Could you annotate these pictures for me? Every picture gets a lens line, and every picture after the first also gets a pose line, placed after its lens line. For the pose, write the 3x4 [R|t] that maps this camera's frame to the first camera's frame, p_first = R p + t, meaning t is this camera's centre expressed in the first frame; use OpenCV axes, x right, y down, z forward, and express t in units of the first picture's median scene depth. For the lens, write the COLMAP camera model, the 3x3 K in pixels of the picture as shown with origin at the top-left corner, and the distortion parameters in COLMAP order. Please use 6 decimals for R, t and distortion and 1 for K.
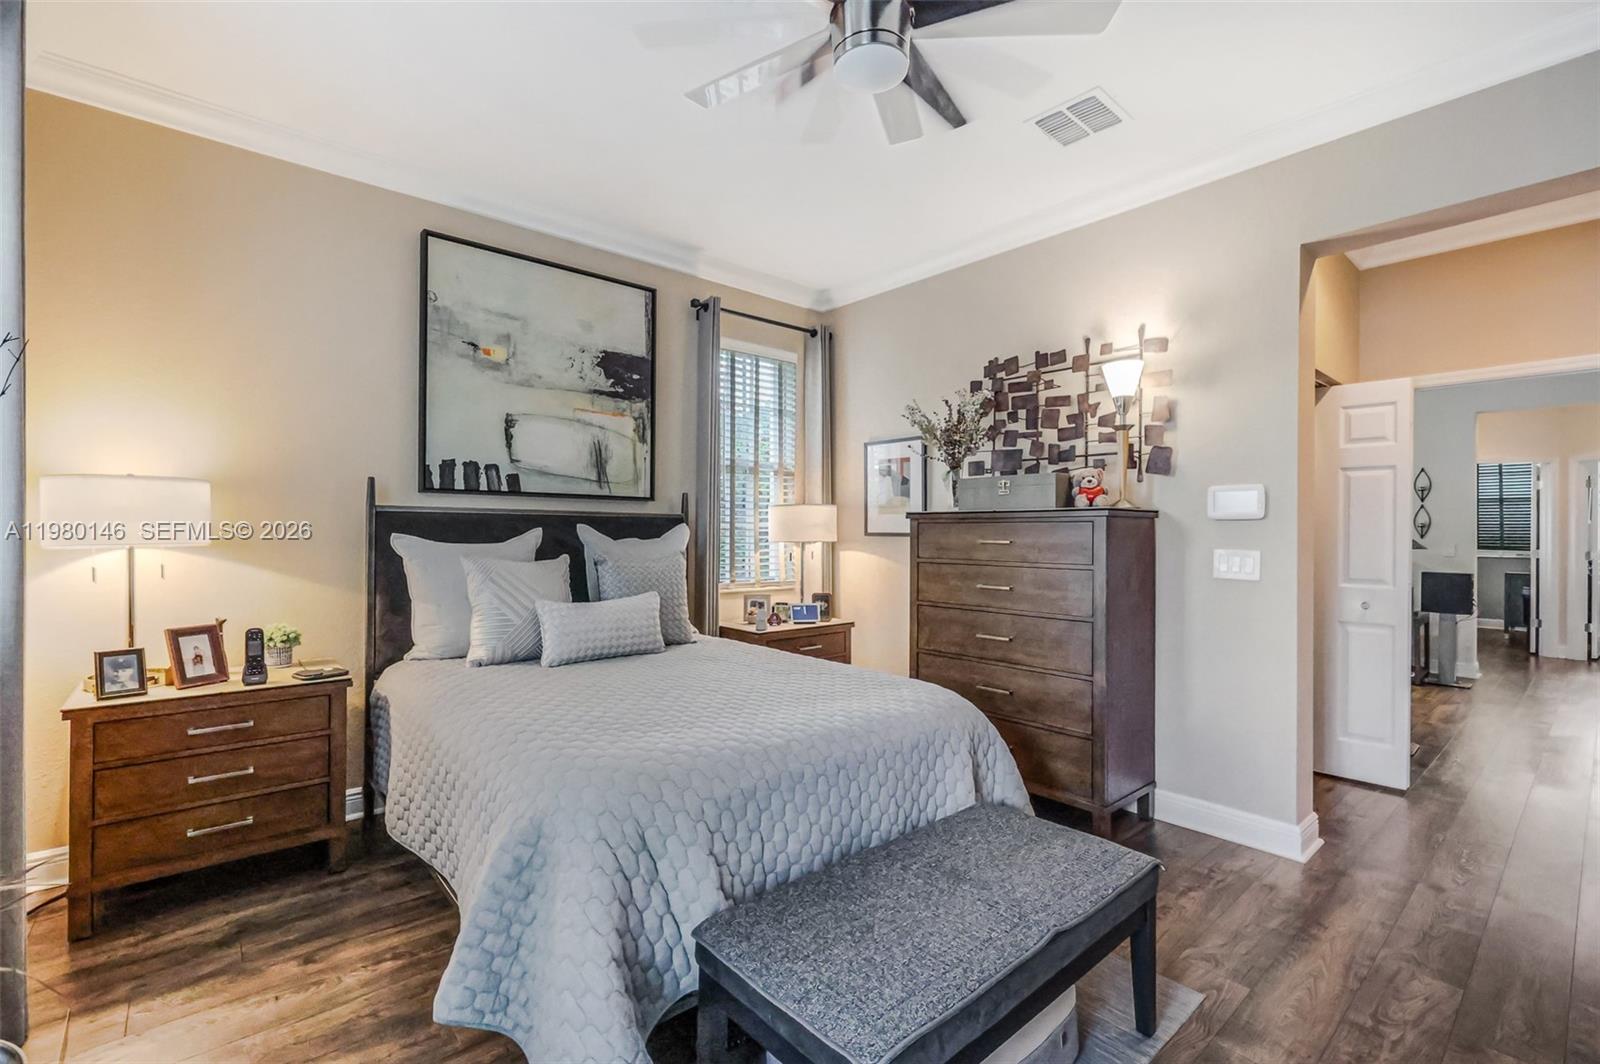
lens RADIAL K [[686.3, 0, 779.8], [0, 686.3, 526.8], [0, 0, 1]] dist [-0.000876, -0.000017]
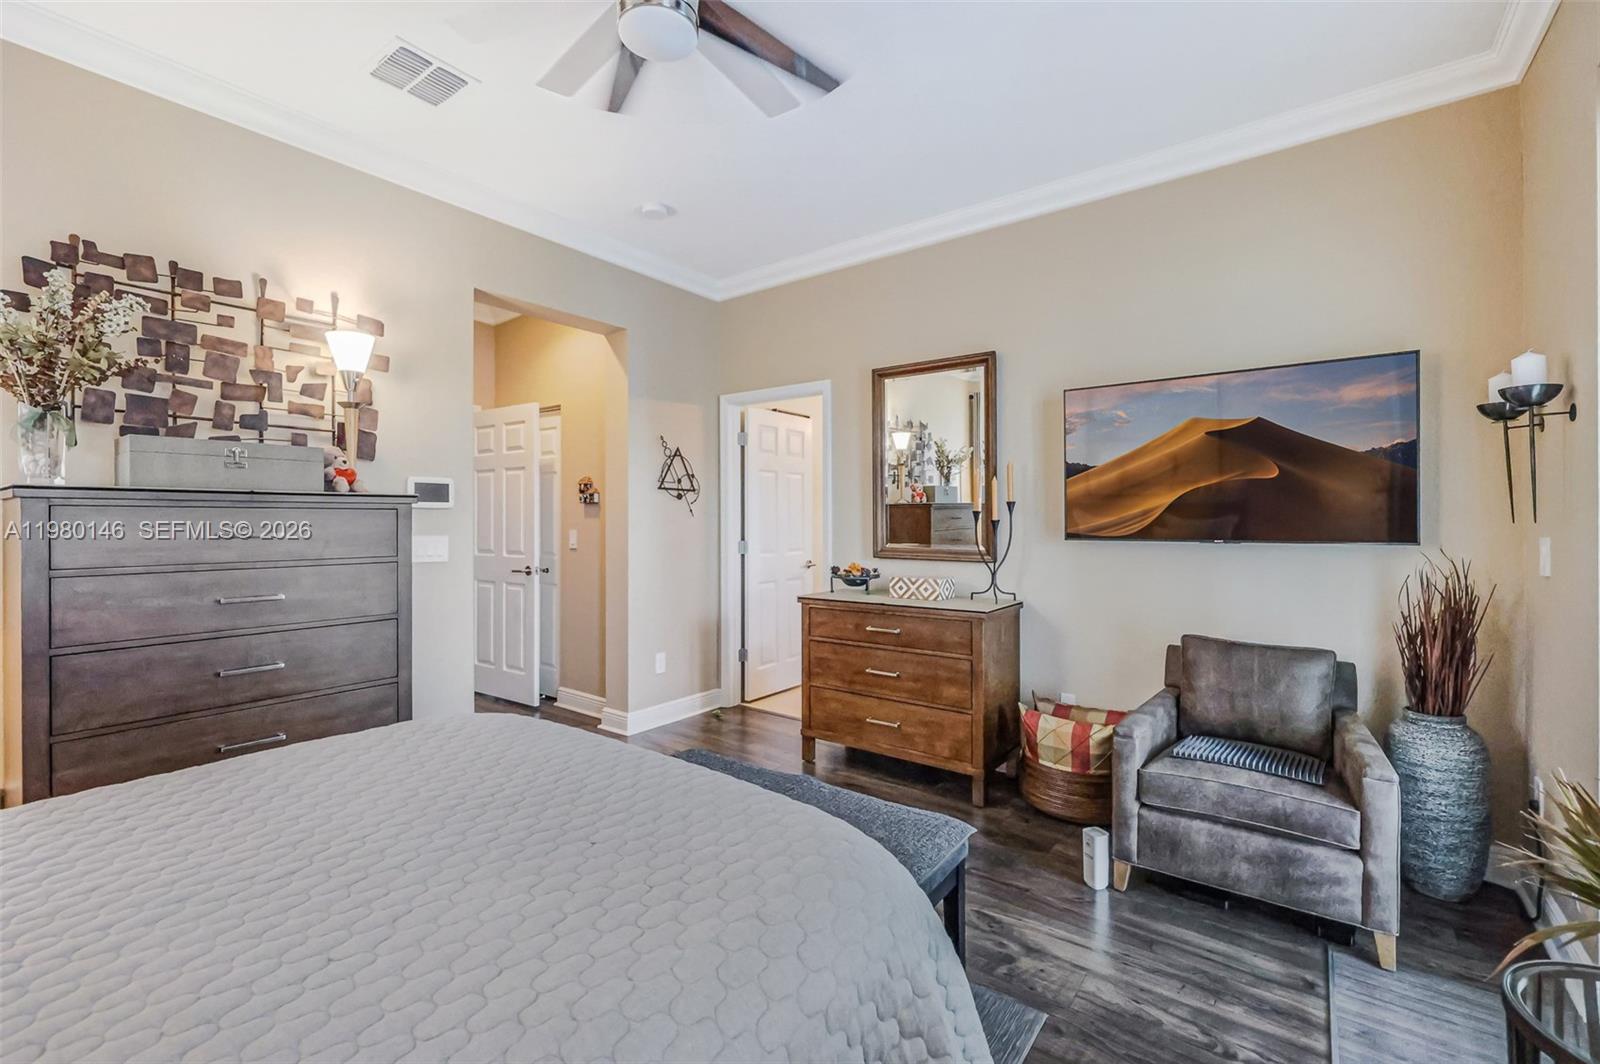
lens RADIAL K [[686.3, 0, 779.8], [0, 686.3, 526.8], [0, 0, 1]] dist [-0.000876, -0.000017]
pose [[-0.212963, -0.012373, 0.976982, -0.503641], [-0.005254, 0.999920, 0.011518, 0.002816], [-0.977046, -0.002680, -0.213011, 0.626538]]
